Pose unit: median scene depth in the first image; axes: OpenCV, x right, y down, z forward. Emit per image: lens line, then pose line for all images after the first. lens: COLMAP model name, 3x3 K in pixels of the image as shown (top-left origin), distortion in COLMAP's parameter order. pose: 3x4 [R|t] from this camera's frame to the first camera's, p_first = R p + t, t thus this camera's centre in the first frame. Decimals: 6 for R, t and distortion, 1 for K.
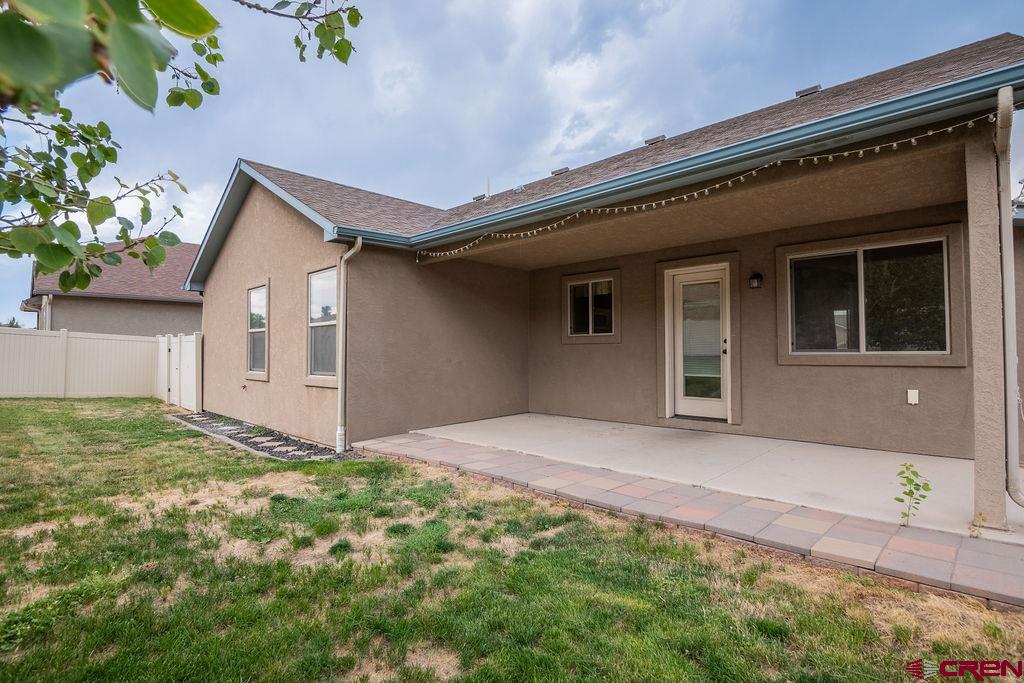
lens RADIAL K [[493.5, 0, 513.1], [0, 493.5, 342.0], [0, 0, 1]] dist [-0.021732, -0.001629]
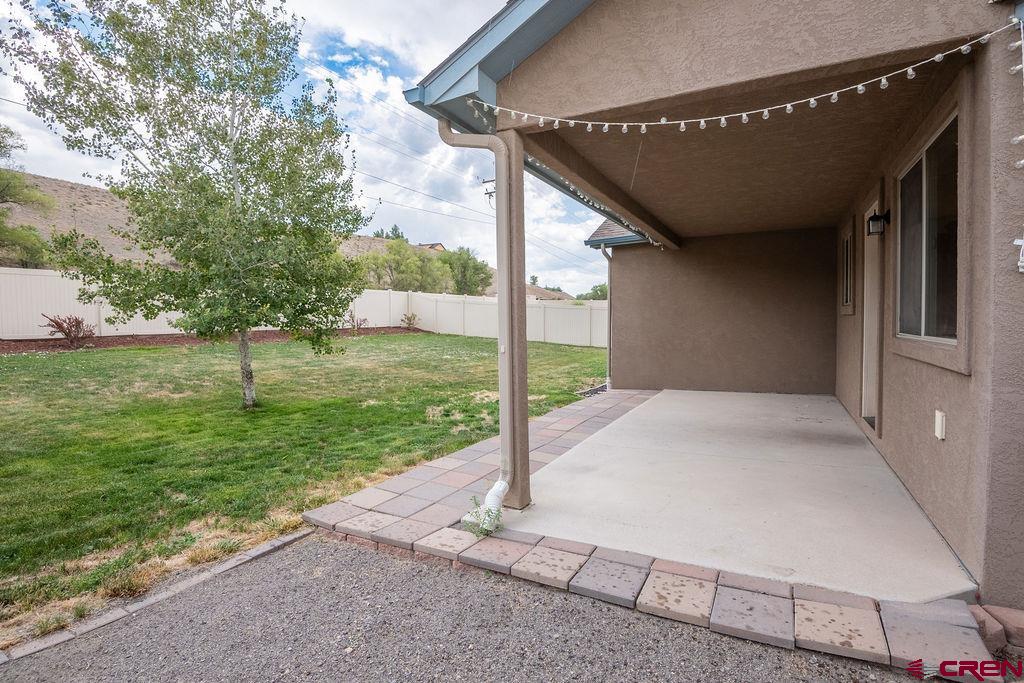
lens RADIAL K [[493.5, 0, 512.2], [0, 493.5, 342.8], [0, 0, 1]] dist [-0.021732, -0.001629]
pose [[0.273217, 0.033530, -0.961368, 0.924682], [0.029456, 0.998632, 0.043201, 0.000296], [0.961501, -0.040122, 0.271856, 0.327657]]
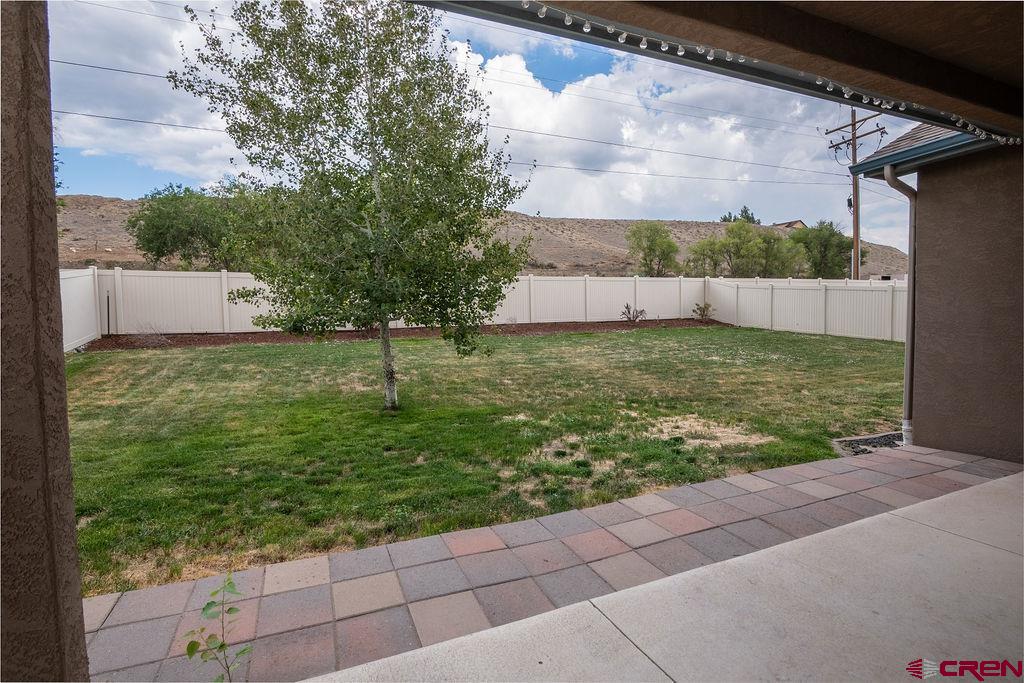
lens RADIAL K [[493.5, 0, 515.6], [0, 493.5, 338.5], [0, 0, 1]] dist [-0.021732, -0.001629]
pose [[-0.388079, 0.043628, -0.920593, 0.544363], [0.033313, 0.998890, 0.033295, 0.000764], [0.921024, -0.017747, -0.389101, 0.717802]]
